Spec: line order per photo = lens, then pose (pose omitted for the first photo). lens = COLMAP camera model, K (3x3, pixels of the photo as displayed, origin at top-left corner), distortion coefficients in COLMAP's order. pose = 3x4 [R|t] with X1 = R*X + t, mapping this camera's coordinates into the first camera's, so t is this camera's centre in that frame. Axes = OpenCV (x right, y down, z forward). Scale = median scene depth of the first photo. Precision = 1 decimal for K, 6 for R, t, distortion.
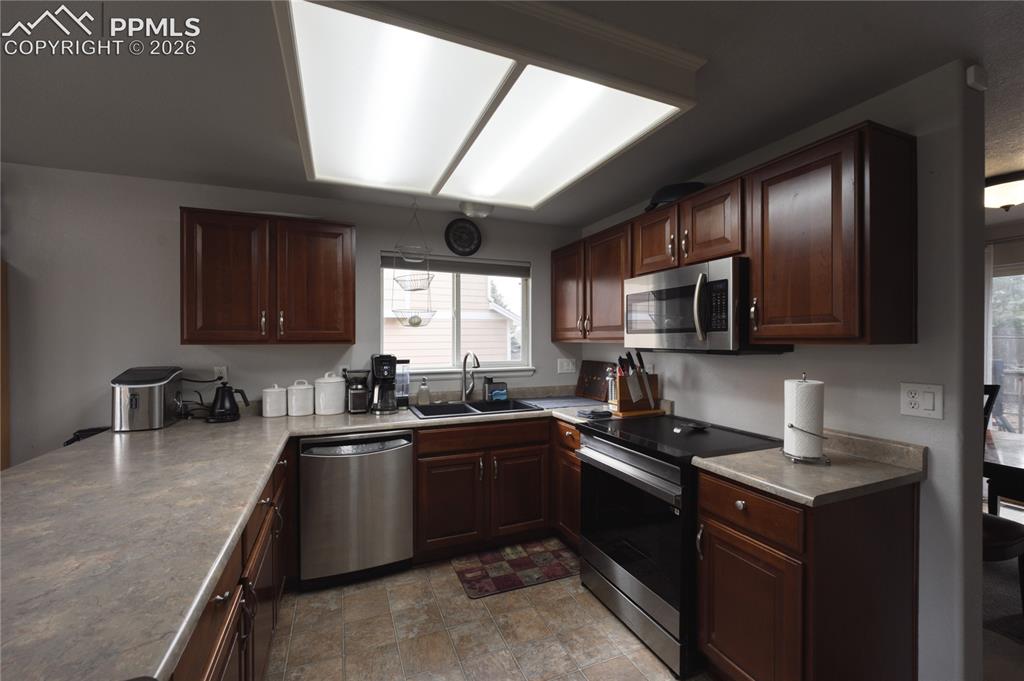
lens RADIAL K [[419.3, 0, 512.0], [0, 419.3, 340.5], [0, 0, 1]] dist [0.000732, 0.000071]
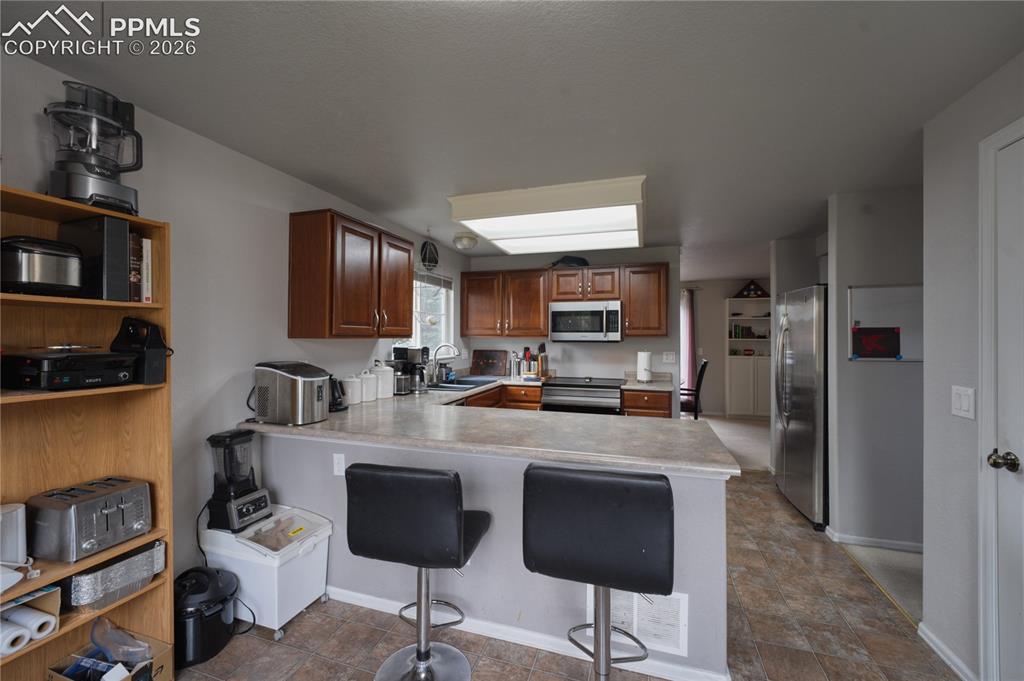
lens RADIAL K [[419.9, 0, 512.0], [0, 419.9, 340.5], [0, 0, 1]] dist [-0.000144, -0.000012]
pose [[0.656582, -0.005223, 0.754236, -1.175859], [-0.002397, 0.999957, 0.009011, 0.002276], [-0.754251, -0.007724, 0.656541, -0.058928]]
